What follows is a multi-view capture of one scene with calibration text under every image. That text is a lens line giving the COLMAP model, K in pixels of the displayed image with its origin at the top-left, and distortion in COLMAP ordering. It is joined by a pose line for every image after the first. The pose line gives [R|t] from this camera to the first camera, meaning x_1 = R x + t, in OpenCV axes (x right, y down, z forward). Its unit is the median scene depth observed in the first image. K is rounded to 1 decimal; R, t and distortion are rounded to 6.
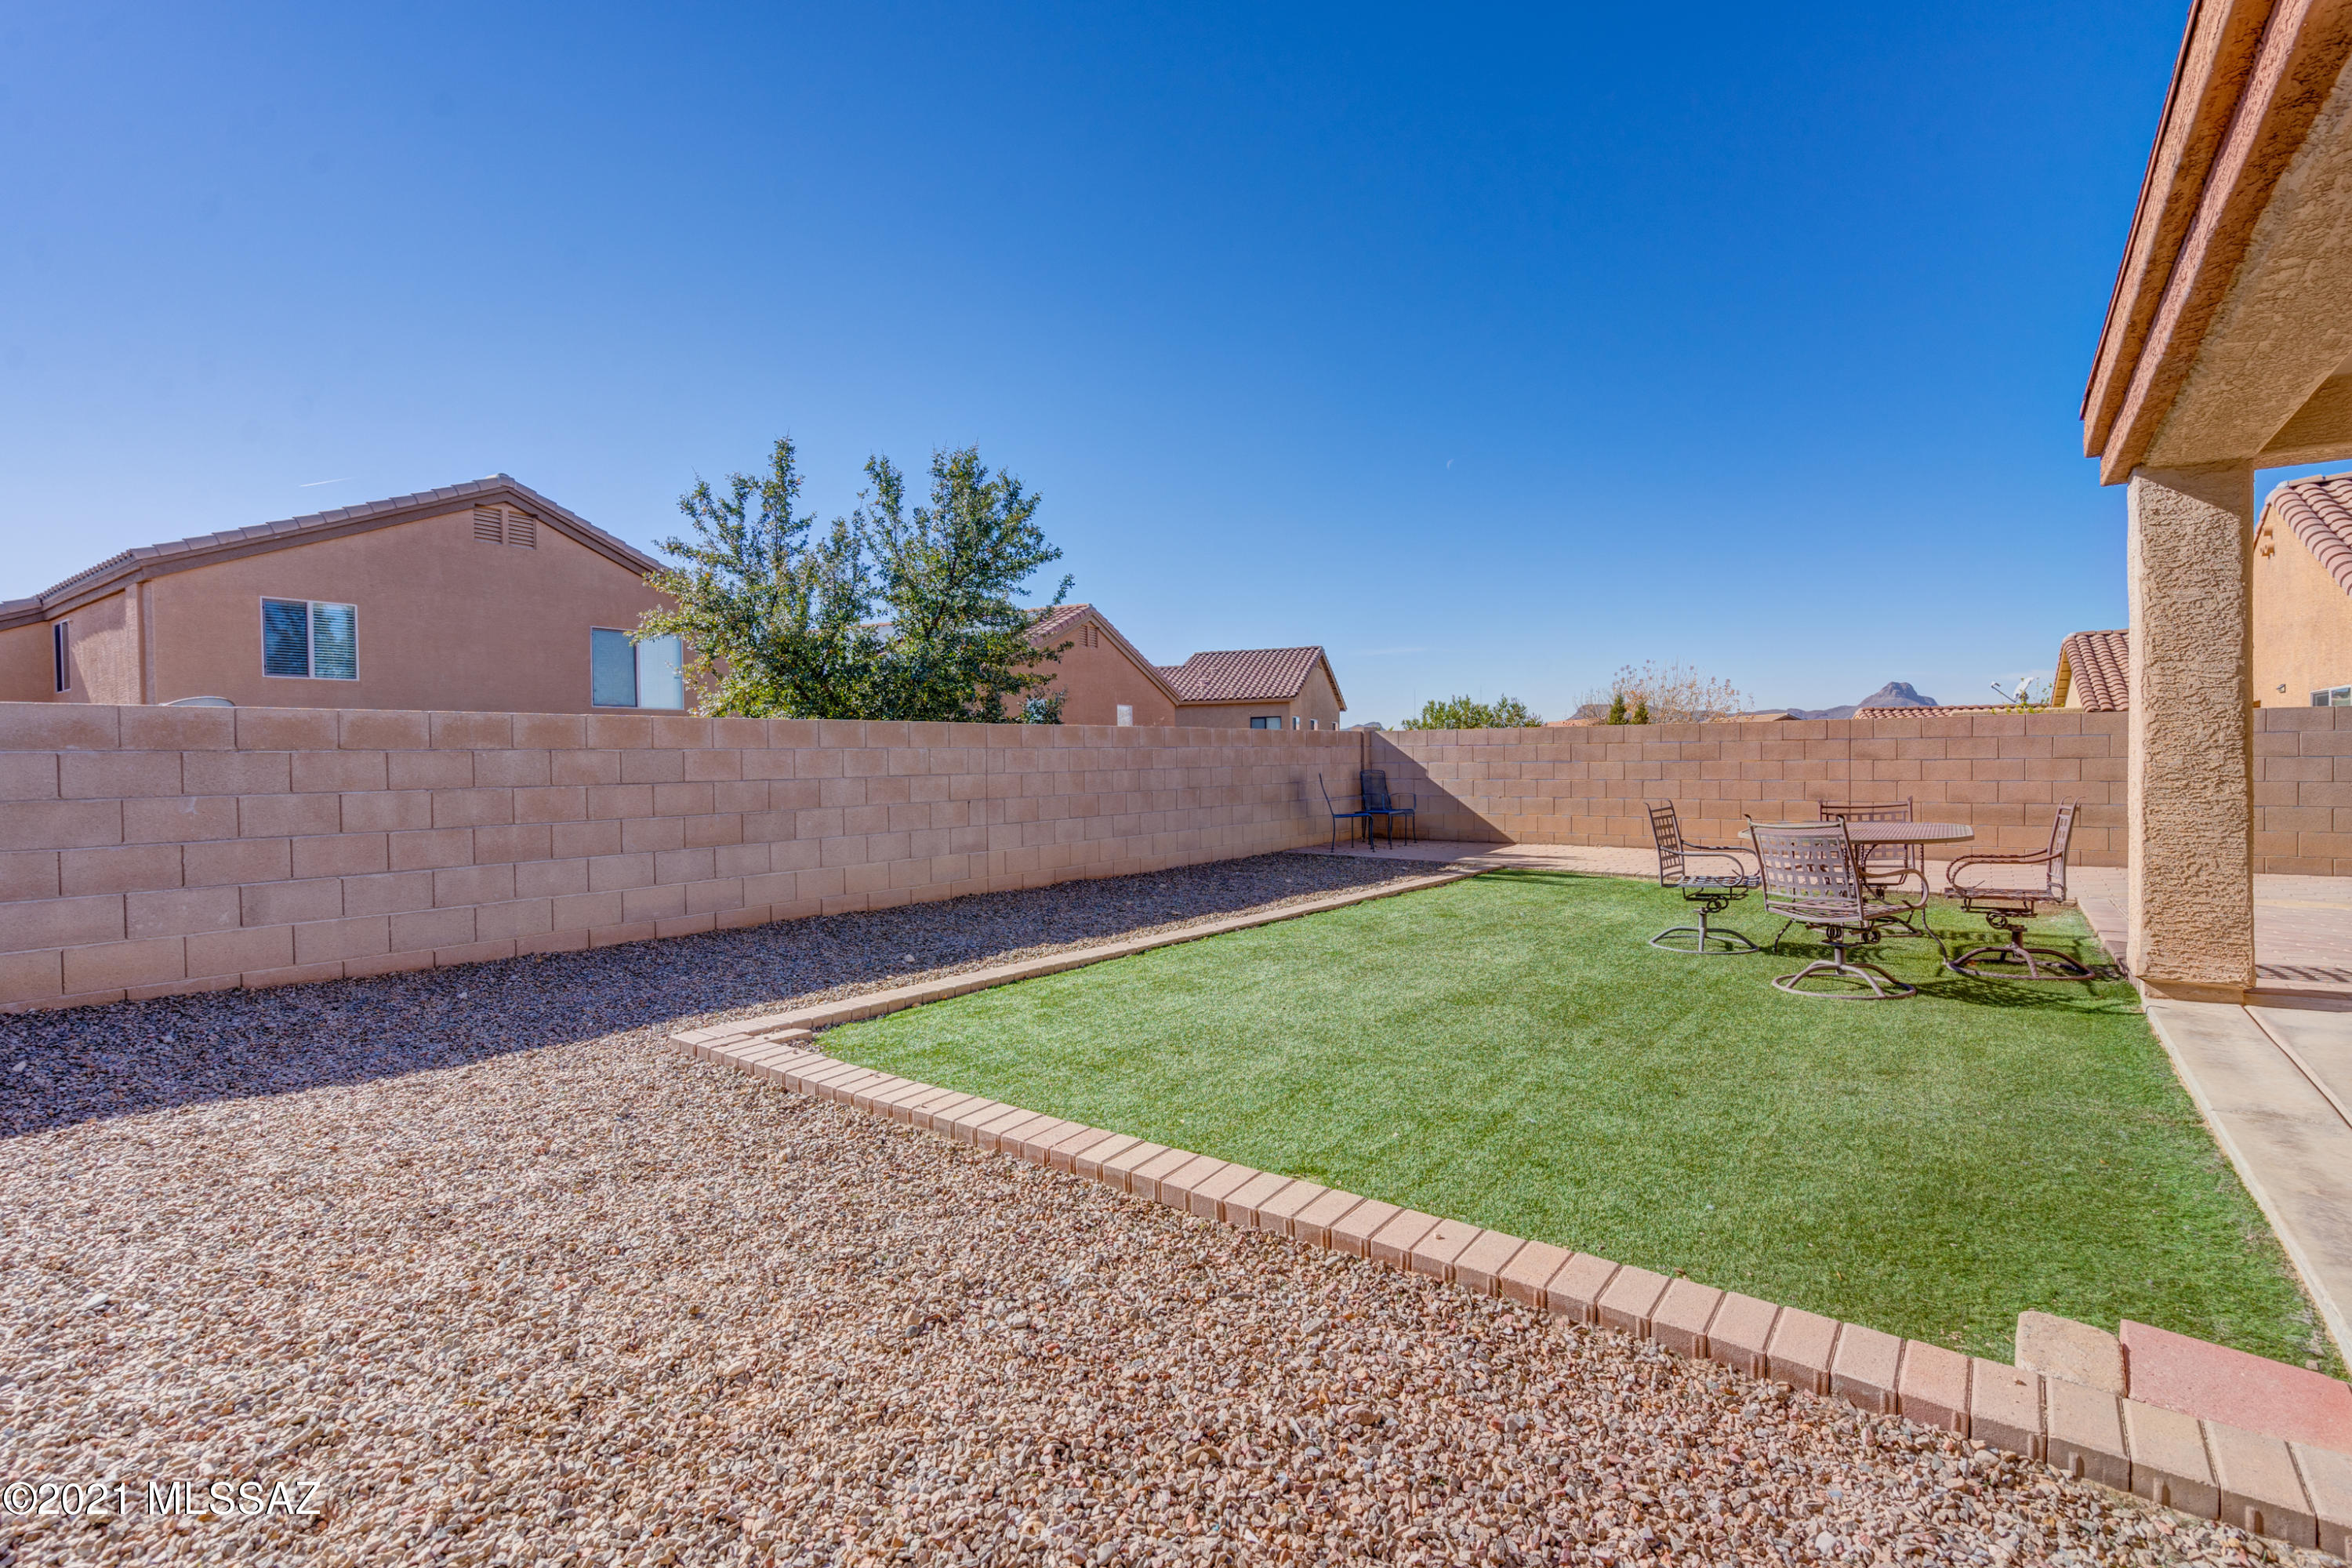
lens RADIAL K [[1065.9, 0, 1181.7], [0, 1065.9, 773.0], [0, 0, 1]] dist [-0.005109, 0.001607]
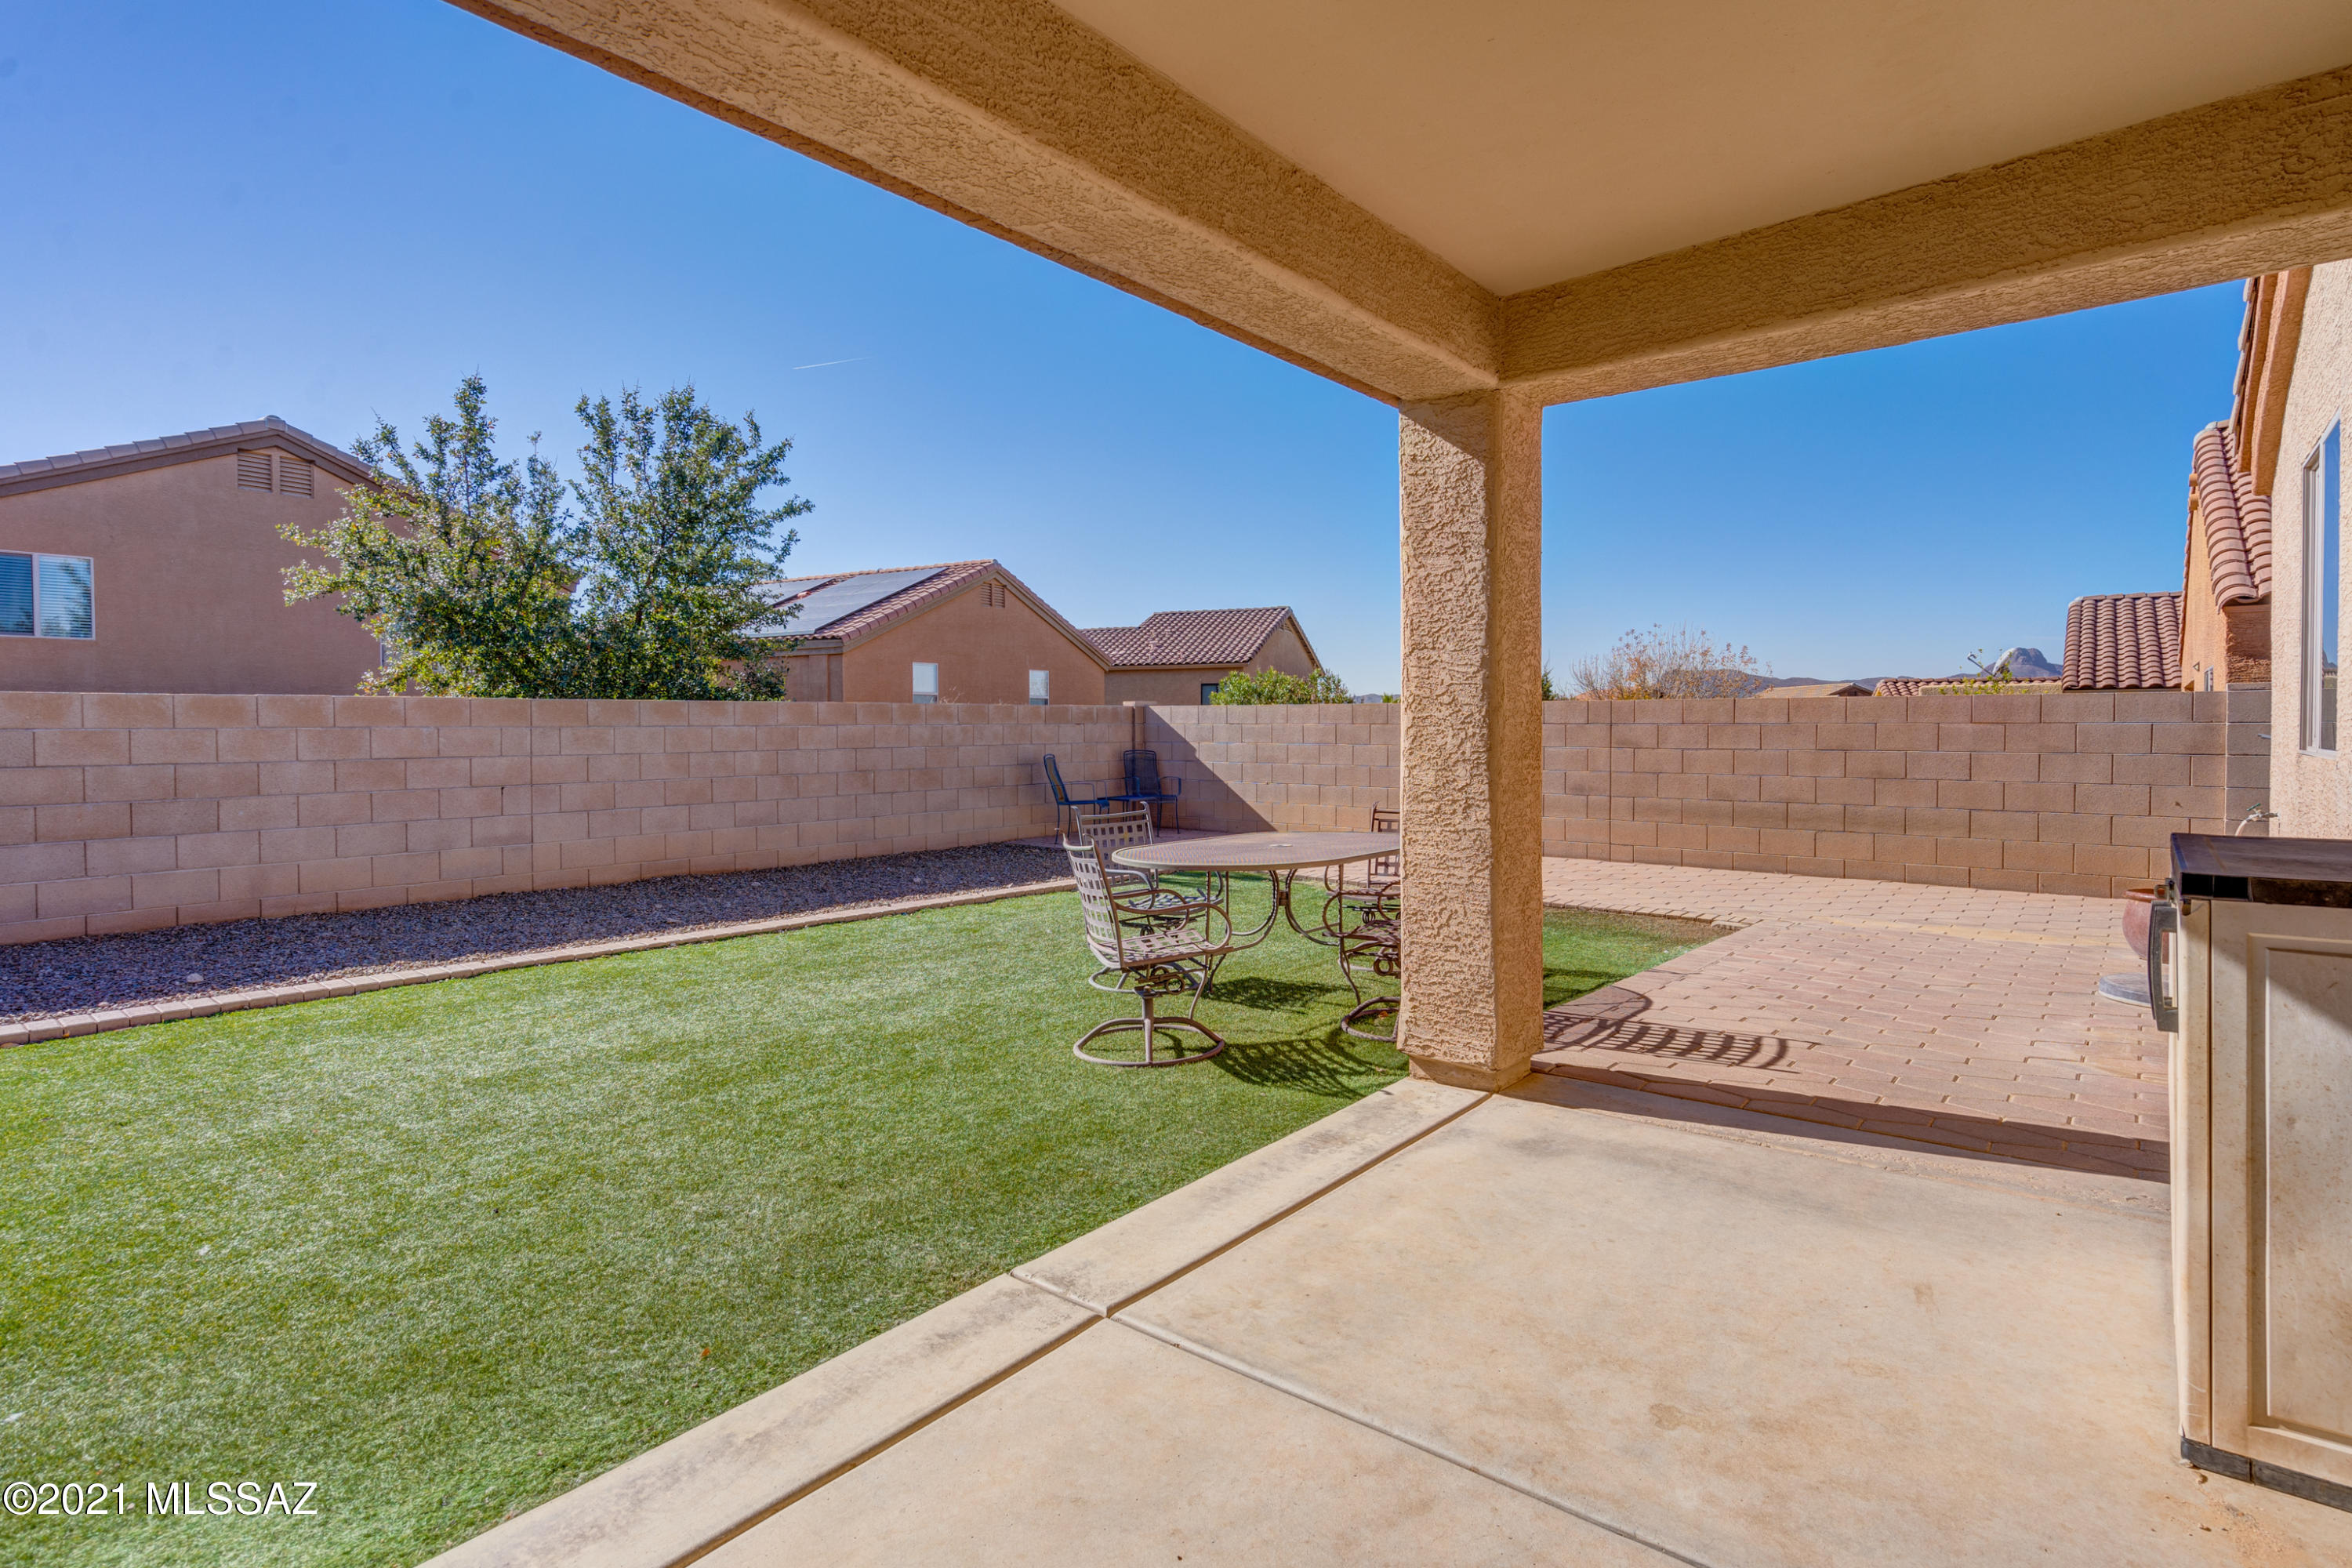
lens RADIAL K [[1144.2, 0, 1184.6], [0, 1144.2, 747.1], [0, 0, 1]] dist [0.001275, 0.001321]
pose [[0.999066, 0.011234, -0.041733, 0.297687], [-0.010973, 0.999919, 0.006498, -0.013978], [0.041803, -0.006034, 0.999108, 0.056818]]
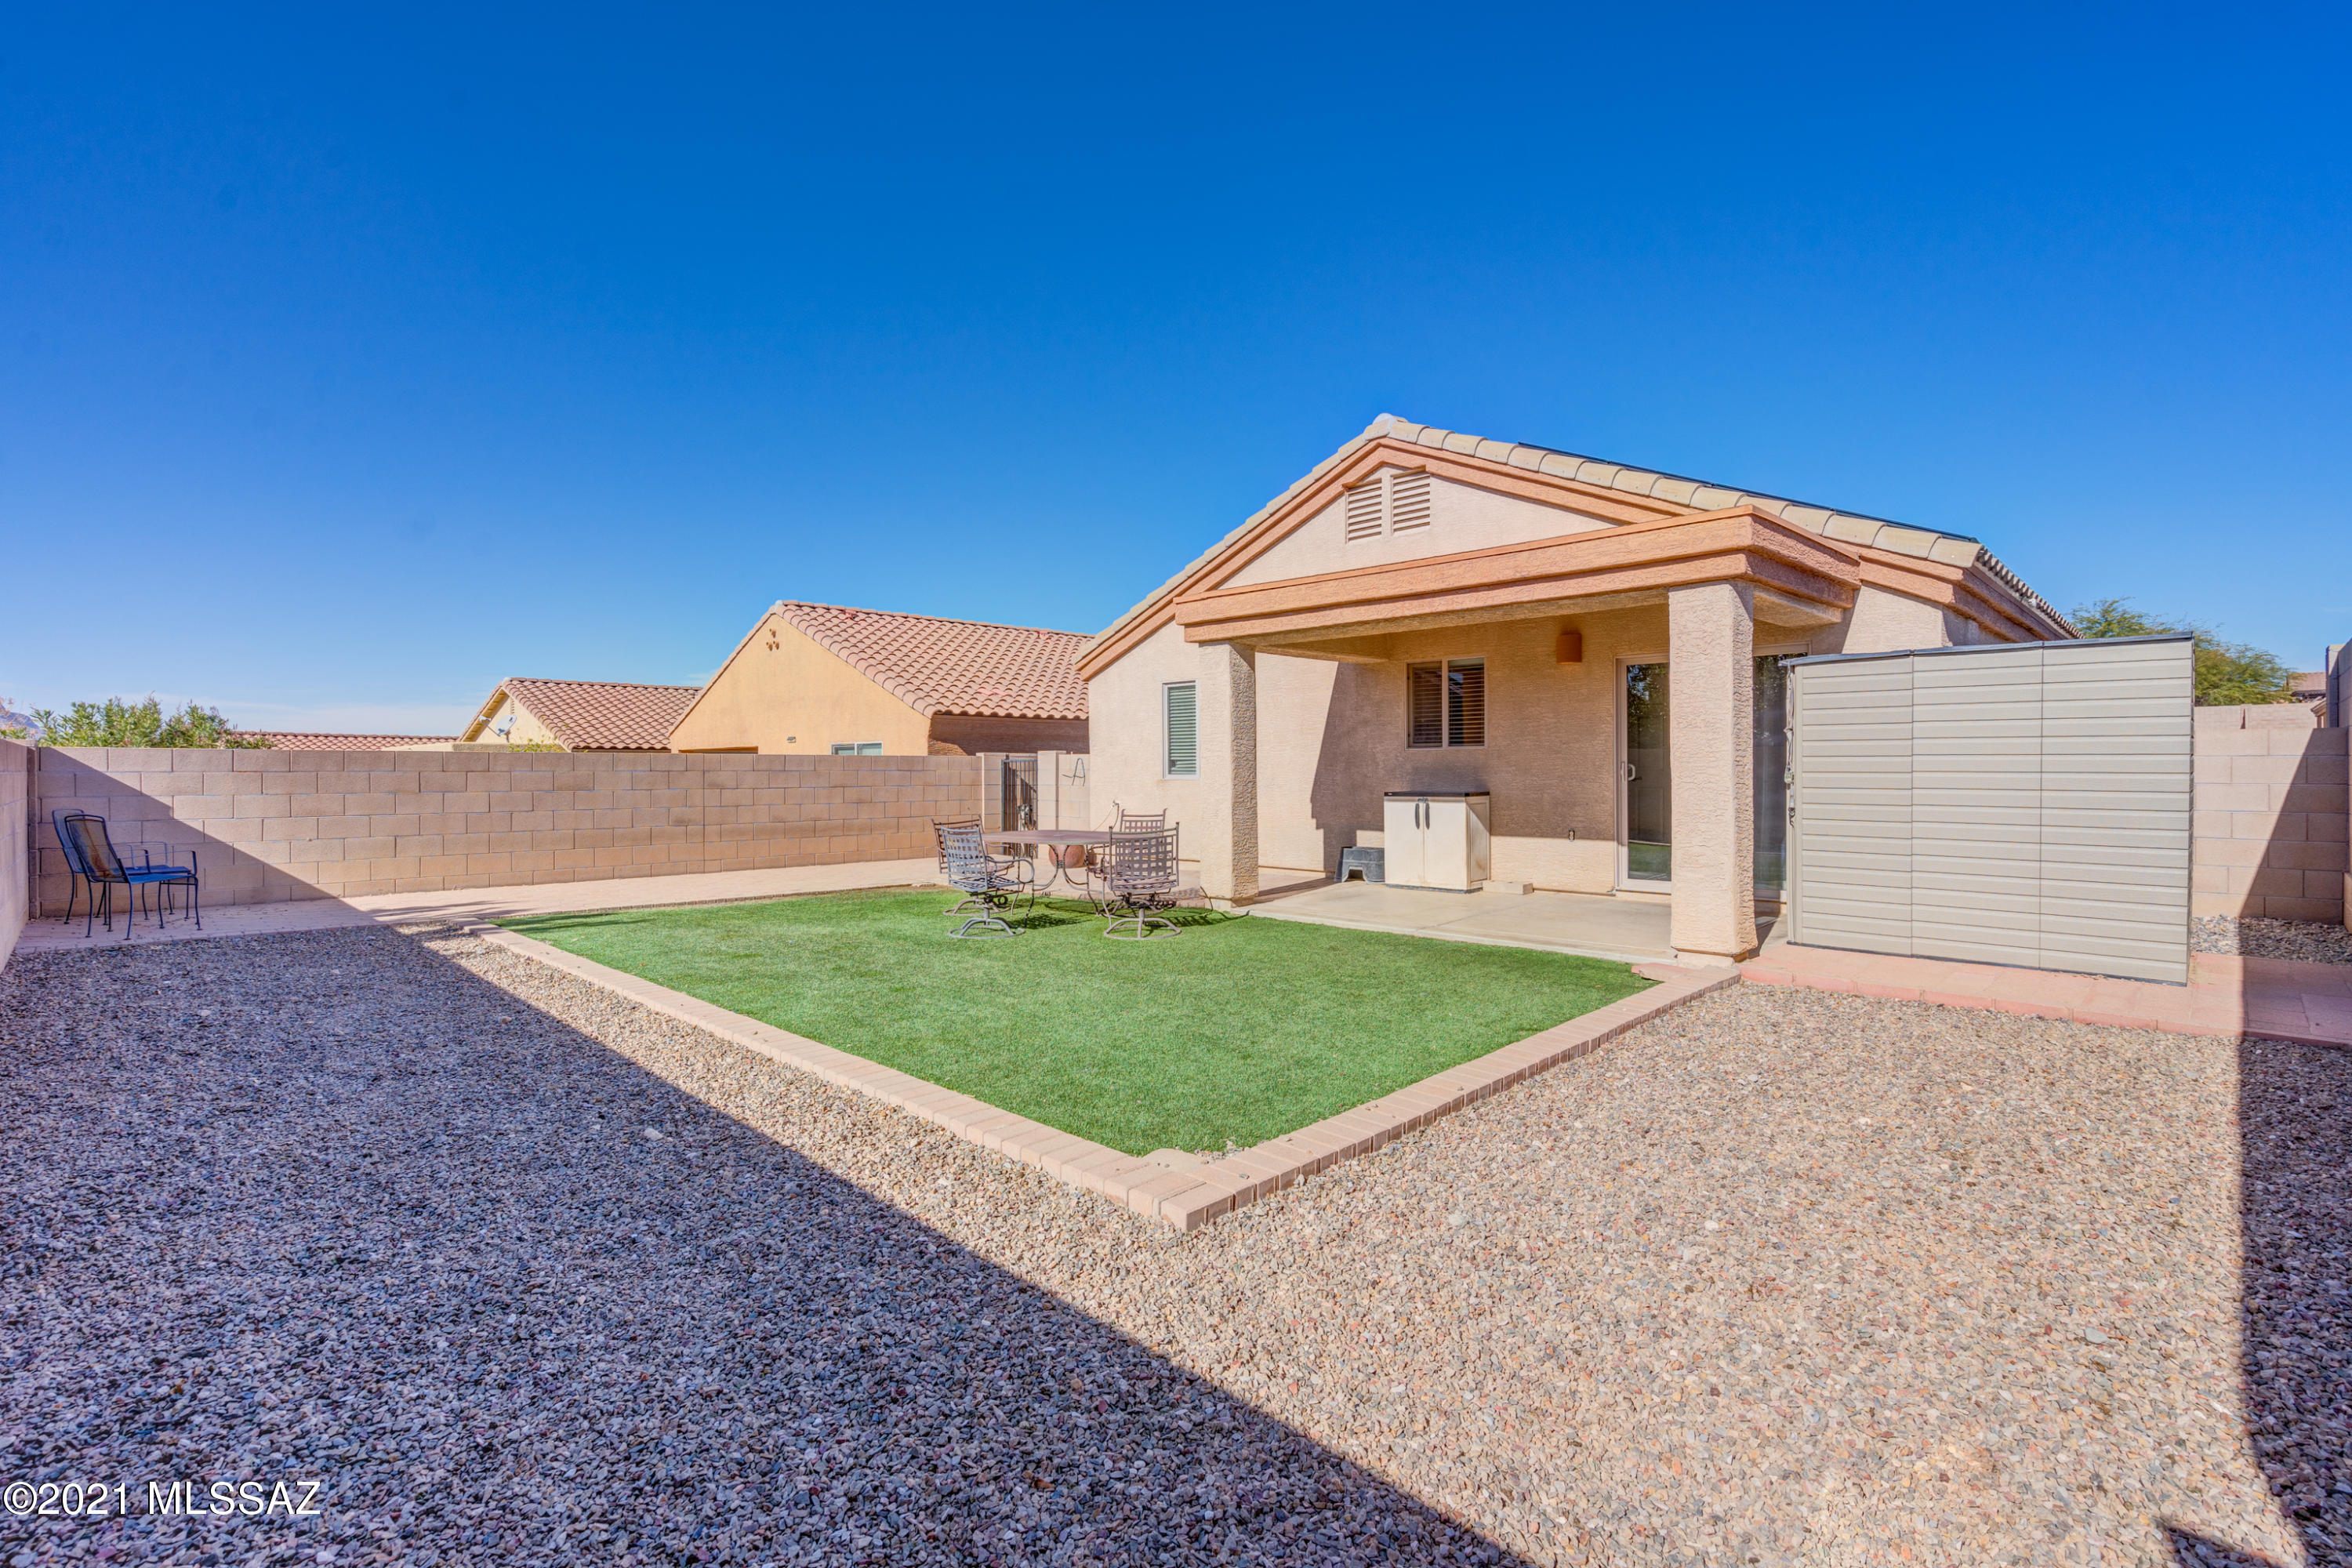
lens RADIAL K [[1065.9, 0, 1173.4], [0, 1065.9, 783.9], [0, 0, 1]] dist [-0.005109, 0.001607]
pose [[0.119616, 0.002225, 0.992818, -0.416533], [0.019124, 0.999807, -0.004545, -0.002658], [-0.992636, 0.019531, 0.119550, 0.331651]]
